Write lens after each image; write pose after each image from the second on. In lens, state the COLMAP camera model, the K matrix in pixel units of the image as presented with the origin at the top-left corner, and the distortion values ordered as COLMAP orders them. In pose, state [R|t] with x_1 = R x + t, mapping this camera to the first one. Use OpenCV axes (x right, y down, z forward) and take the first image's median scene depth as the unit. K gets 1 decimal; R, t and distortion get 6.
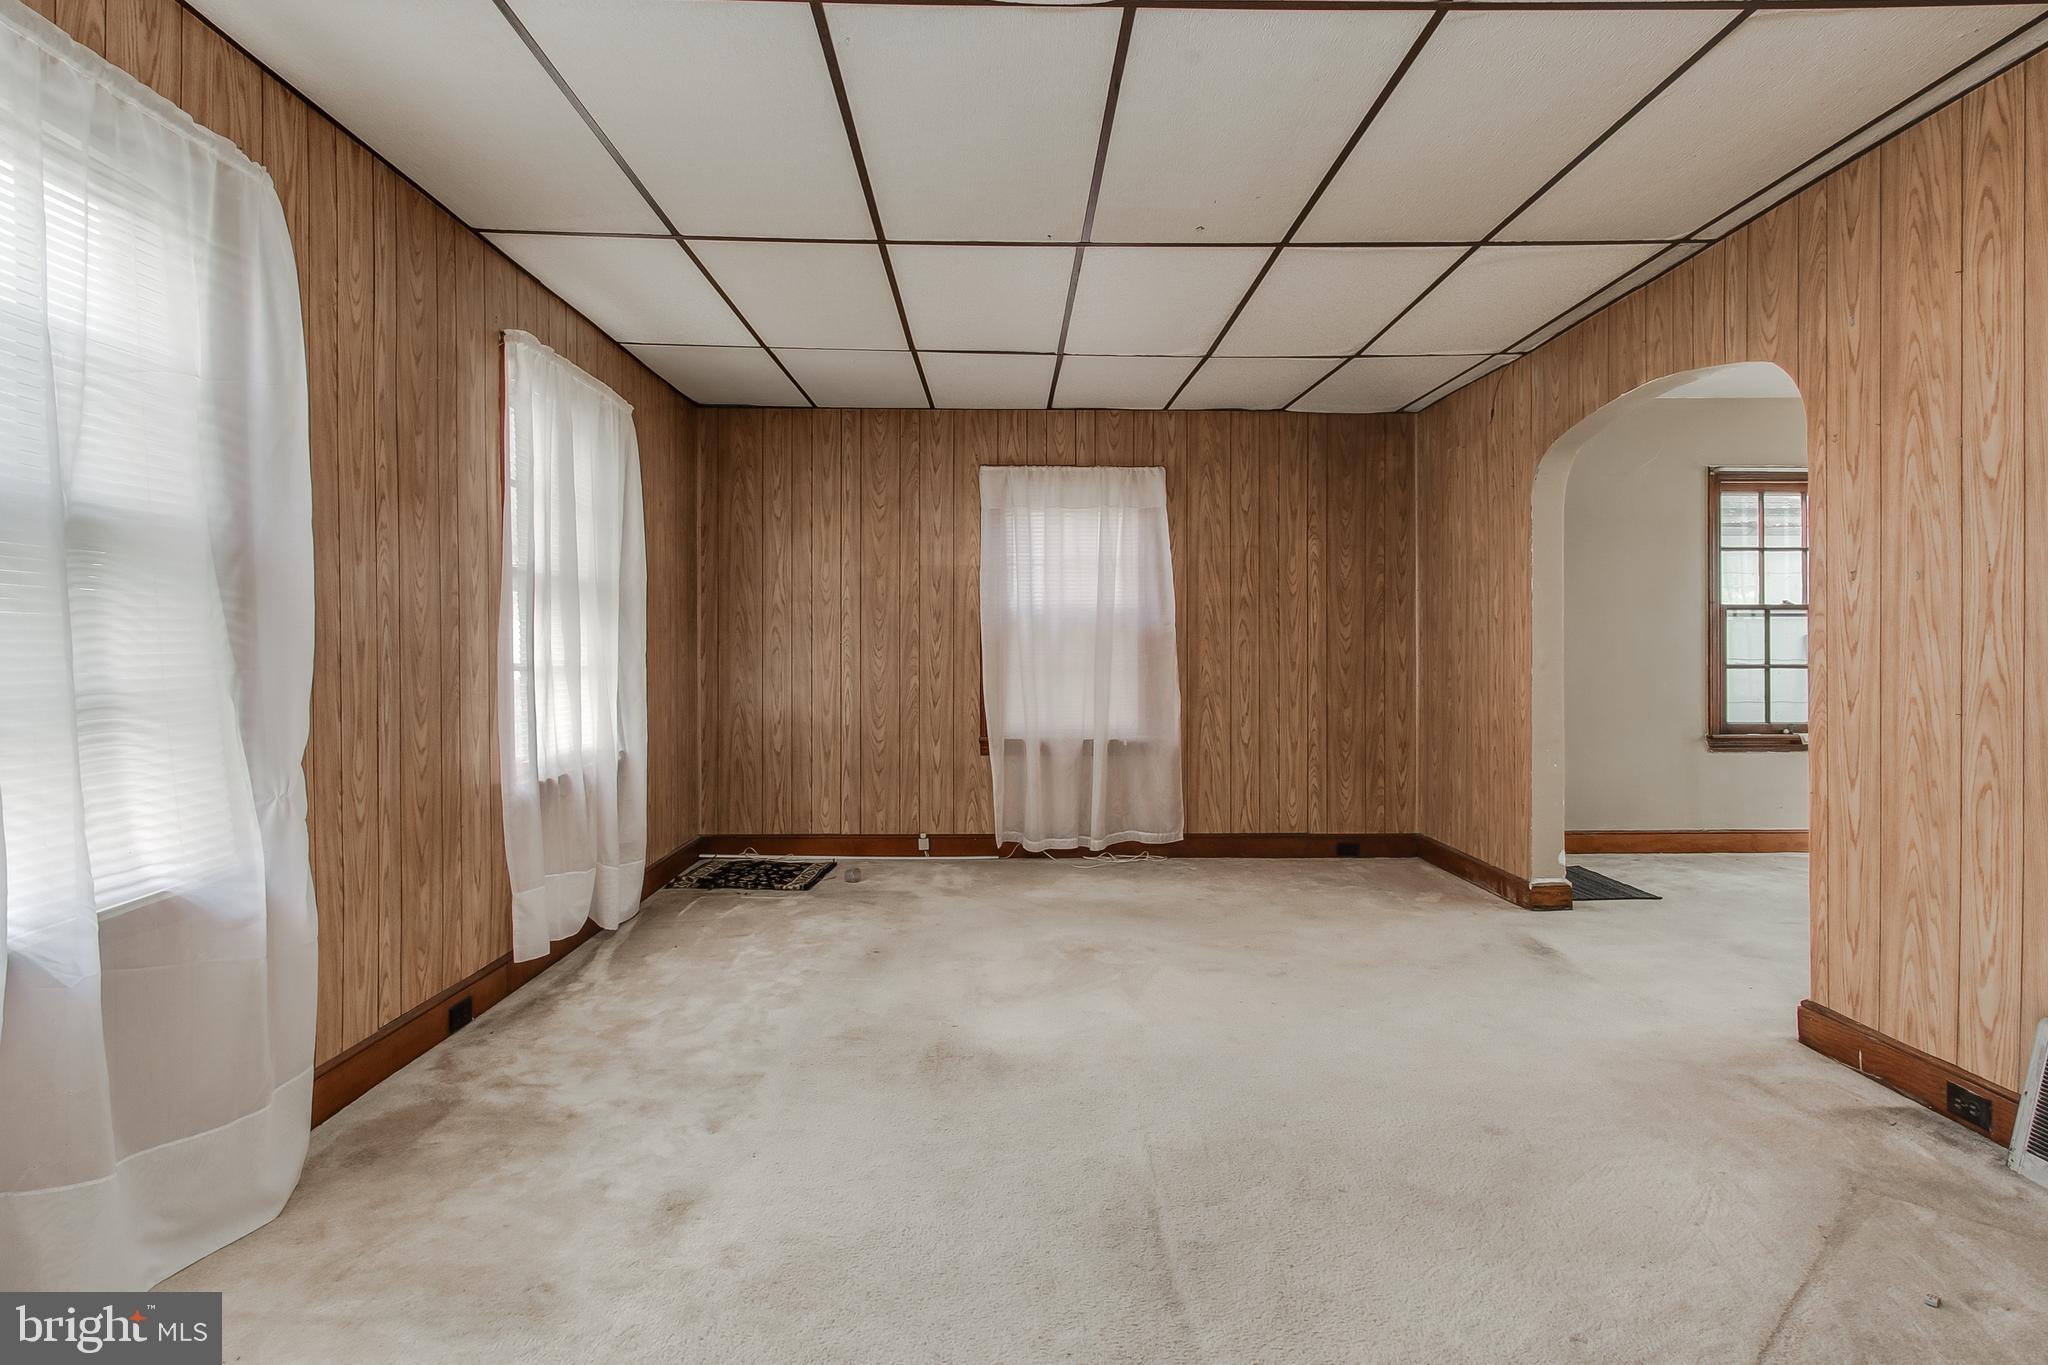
lens RADIAL K [[1098.5, 0, 1027.3], [0, 1098.5, 657.3], [0, 0, 1]] dist [0.004498, 0.002106]
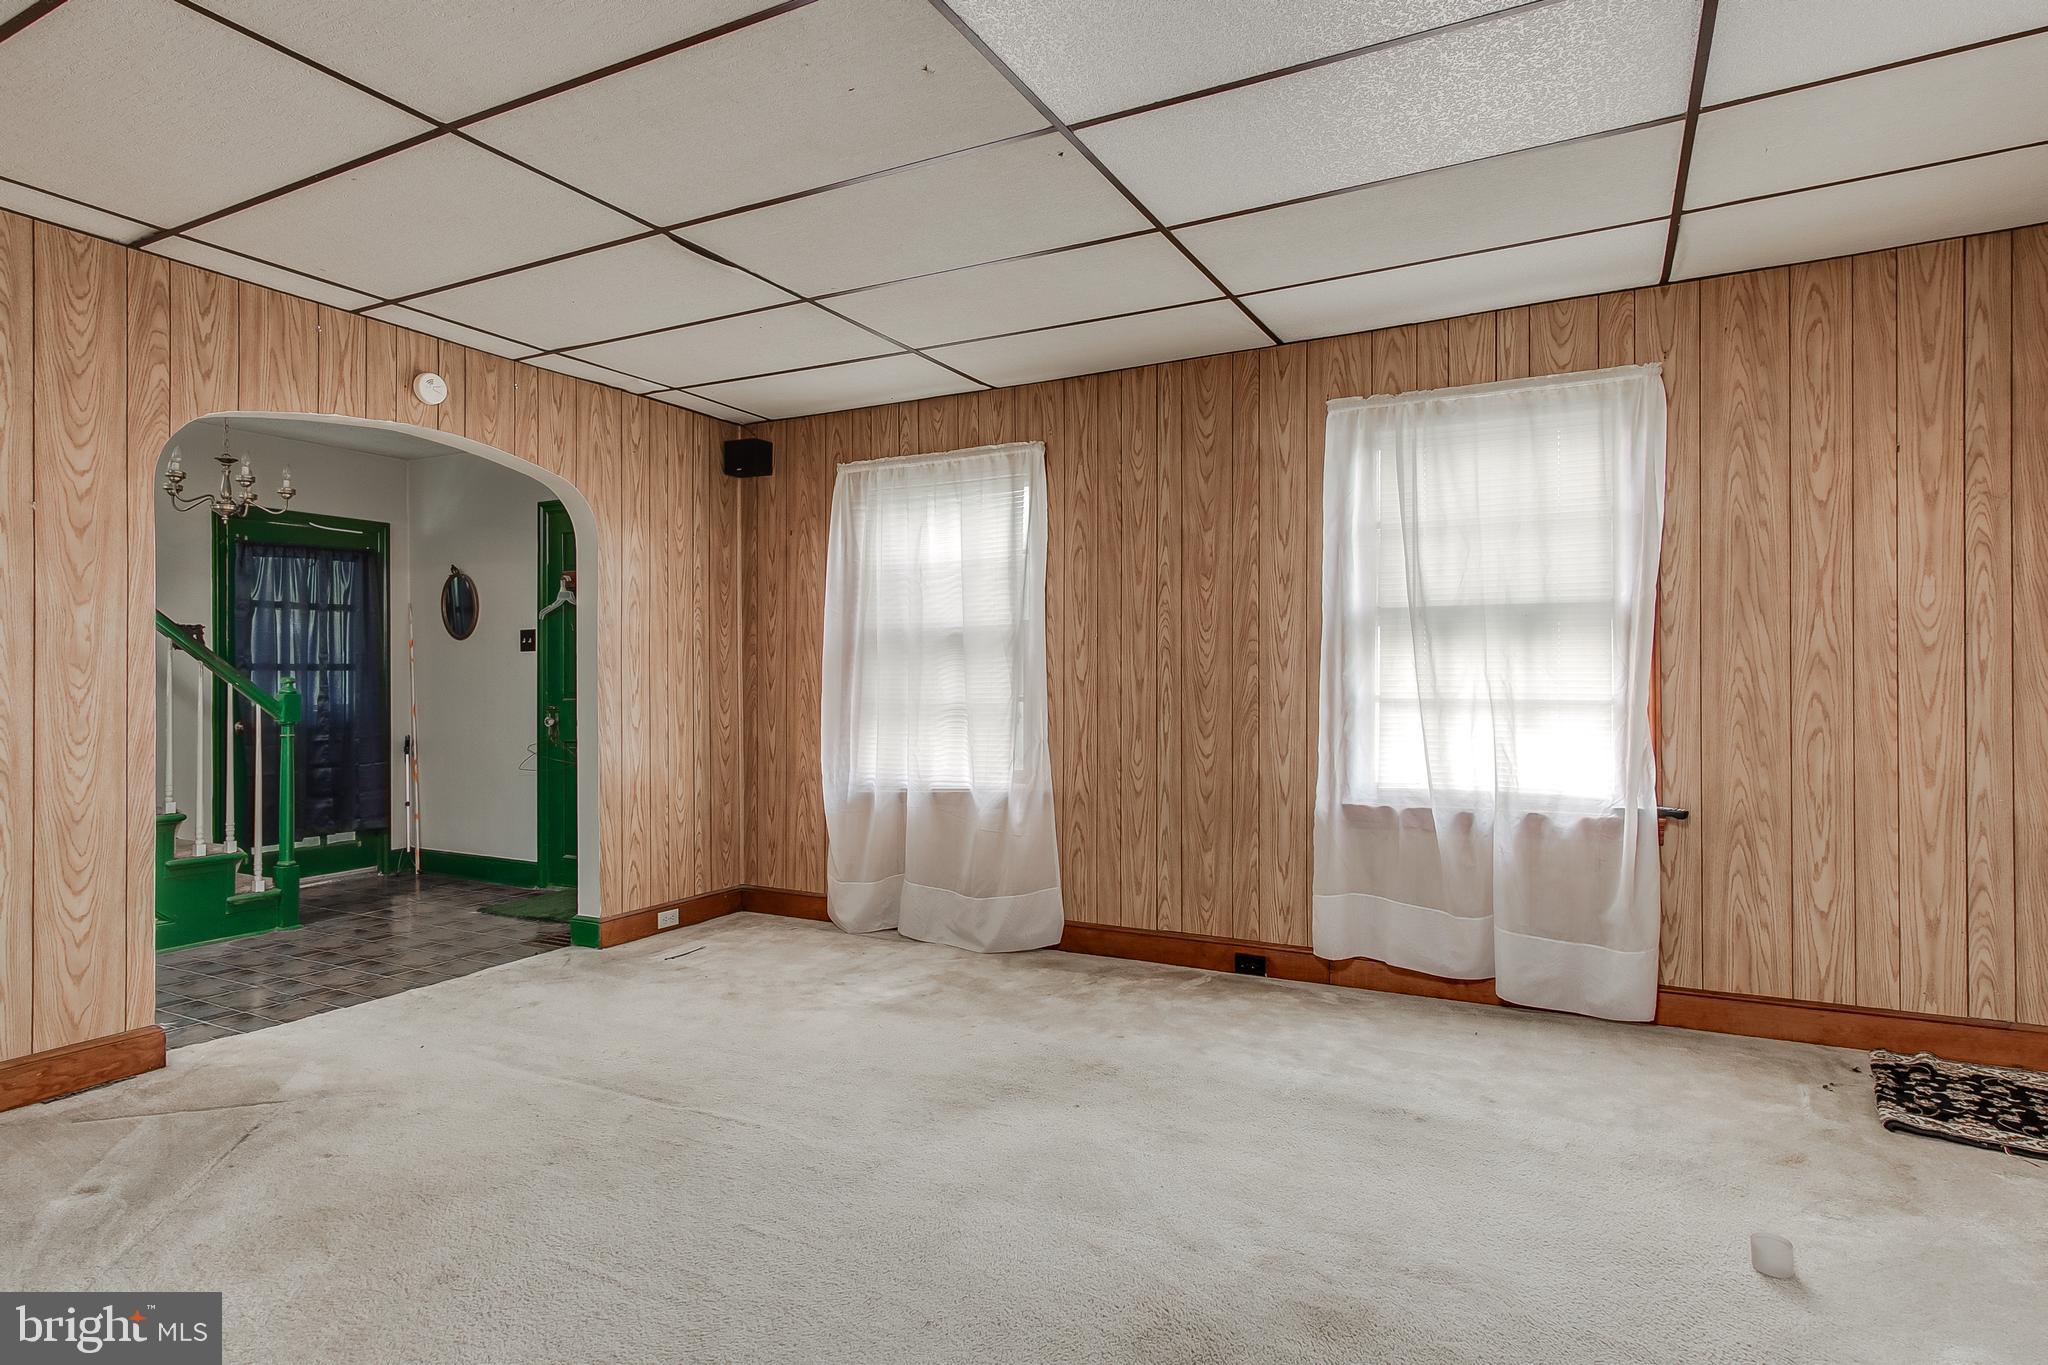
lens RADIAL K [[1098.5, 0, 1024.8], [0, 1098.5, 671.4], [0, 0, 1]] dist [0.004498, 0.002106]
pose [[-0.492882, -0.003118, -0.870091, 0.745200], [0.004419, 0.999972, -0.006087, -0.014240], [0.870085, -0.006845, -0.492854, 1.411820]]
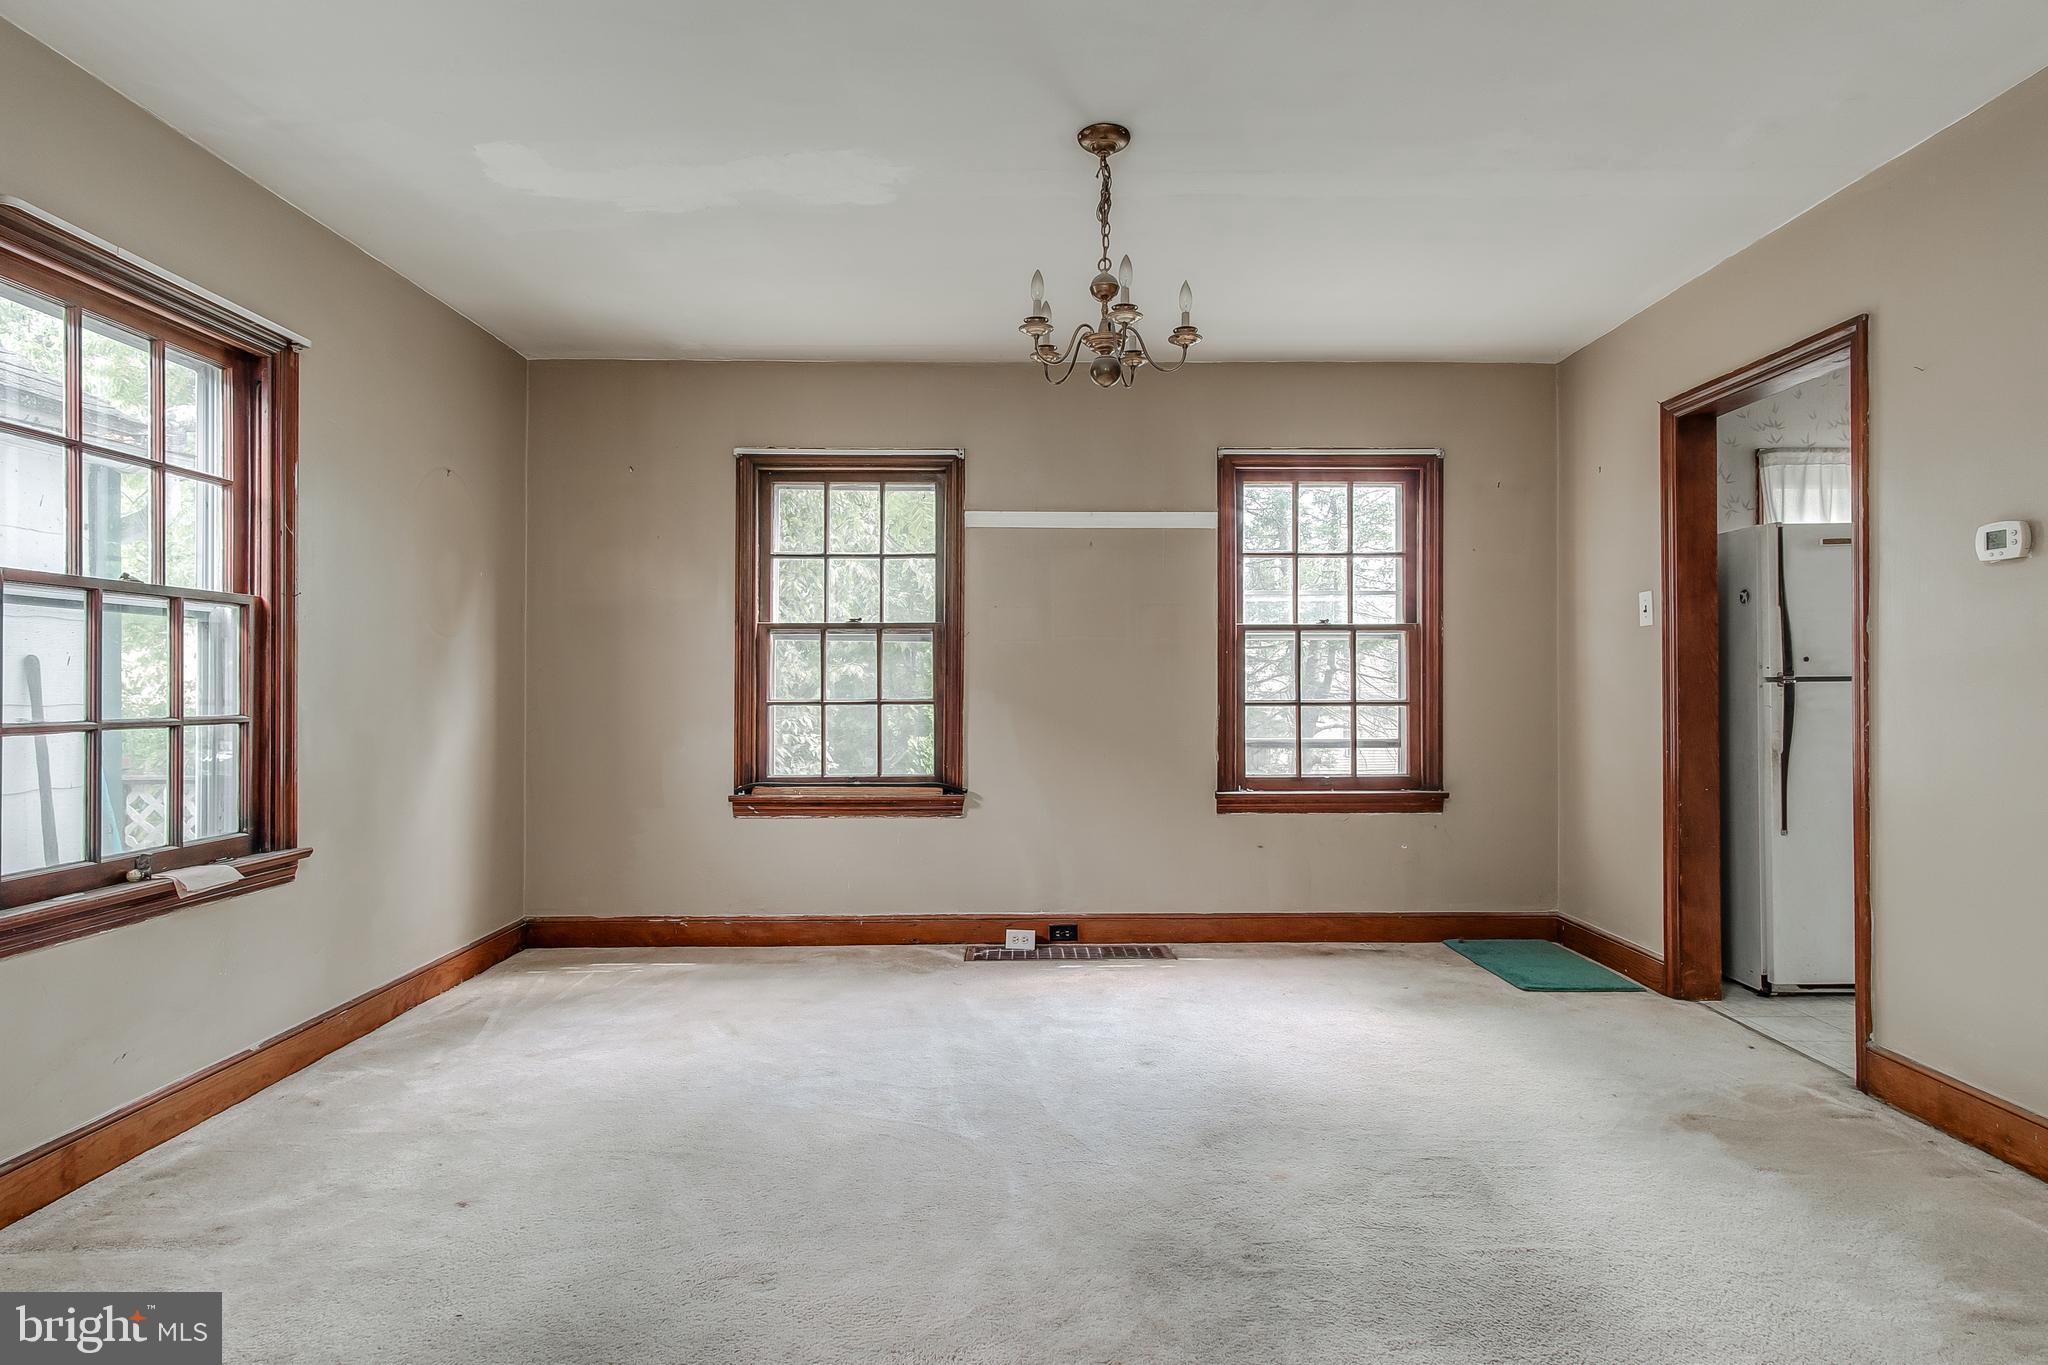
lens RADIAL K [[1098.5, 0, 1021.5], [0, 1098.5, 669.7], [0, 0, 1]] dist [0.004498, 0.002106]
pose [[0.018464, 0.012436, 0.999752, 0.044284], [0.000218, 0.999923, -0.012442, -0.011473], [-0.999829, 0.000447, 0.018460, 1.395302]]
